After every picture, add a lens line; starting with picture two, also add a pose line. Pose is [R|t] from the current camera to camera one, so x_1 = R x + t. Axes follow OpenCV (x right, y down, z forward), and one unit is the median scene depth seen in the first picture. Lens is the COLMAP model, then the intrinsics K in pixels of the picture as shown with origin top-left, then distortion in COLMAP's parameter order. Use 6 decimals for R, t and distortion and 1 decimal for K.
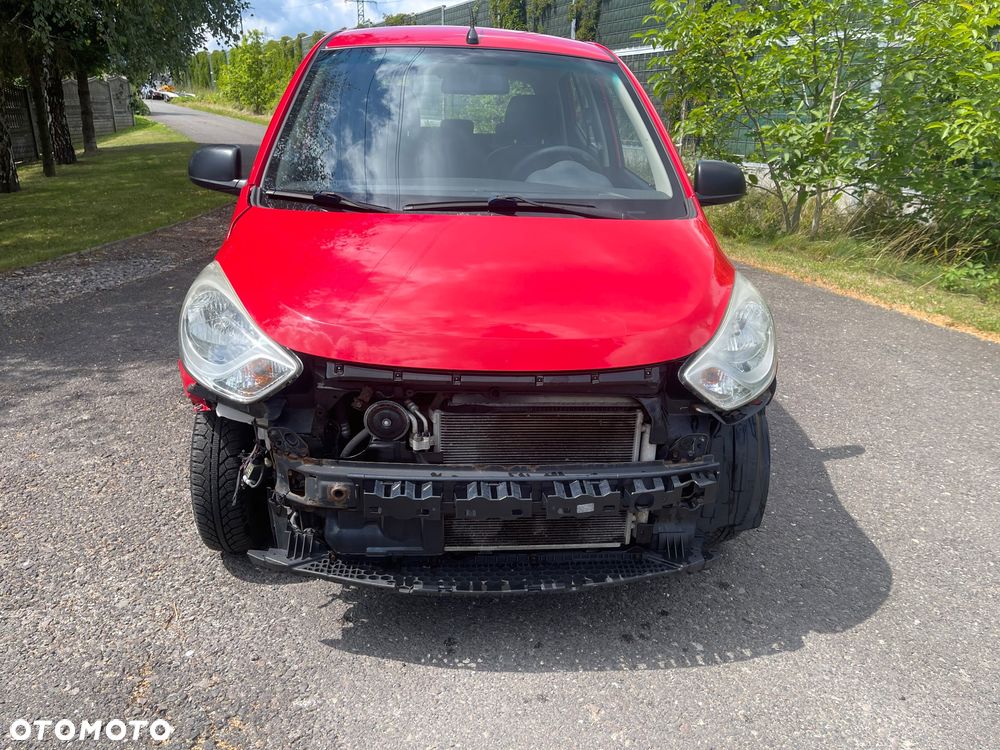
lens RADIAL K [[760.4, 0, 506.1], [0, 760.4, 378.8], [0, 0, 1]] dist [0.088307, -0.124853]
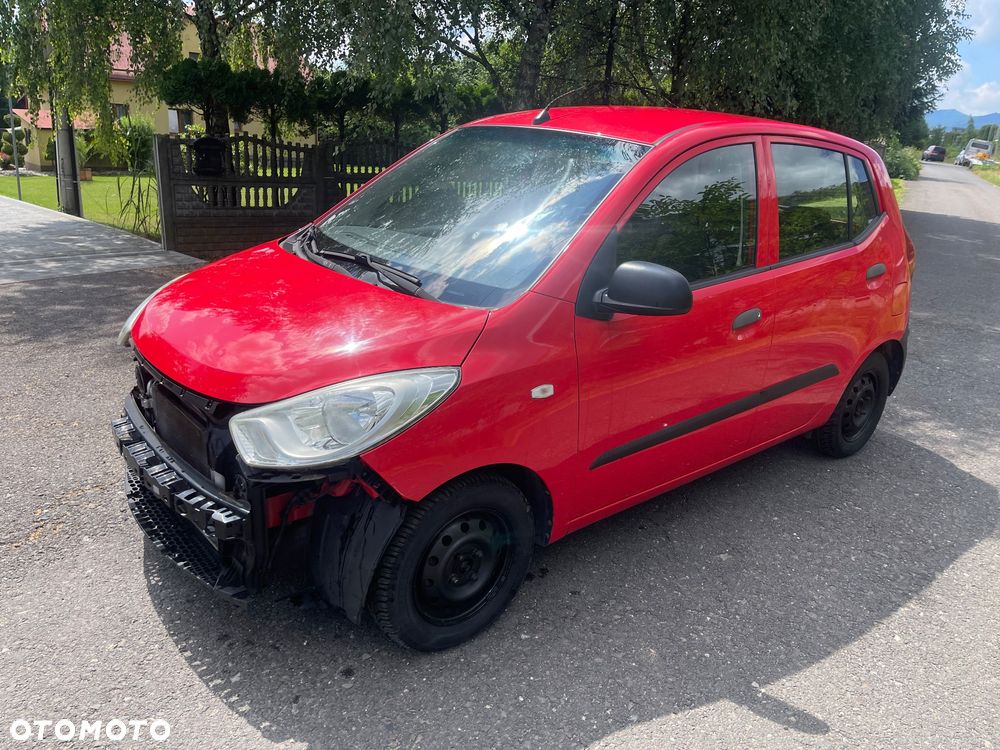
lens RADIAL K [[760.4, 0, 501.1], [0, 760.4, 370.3], [0, 0, 1]] dist [0.088307, -0.124853]
pose [[0.555069, 0.243129, -0.795479, 1.093758], [-0.308375, 0.948330, 0.074668, -0.227286], [0.772531, 0.203860, 0.601363, 0.504902]]
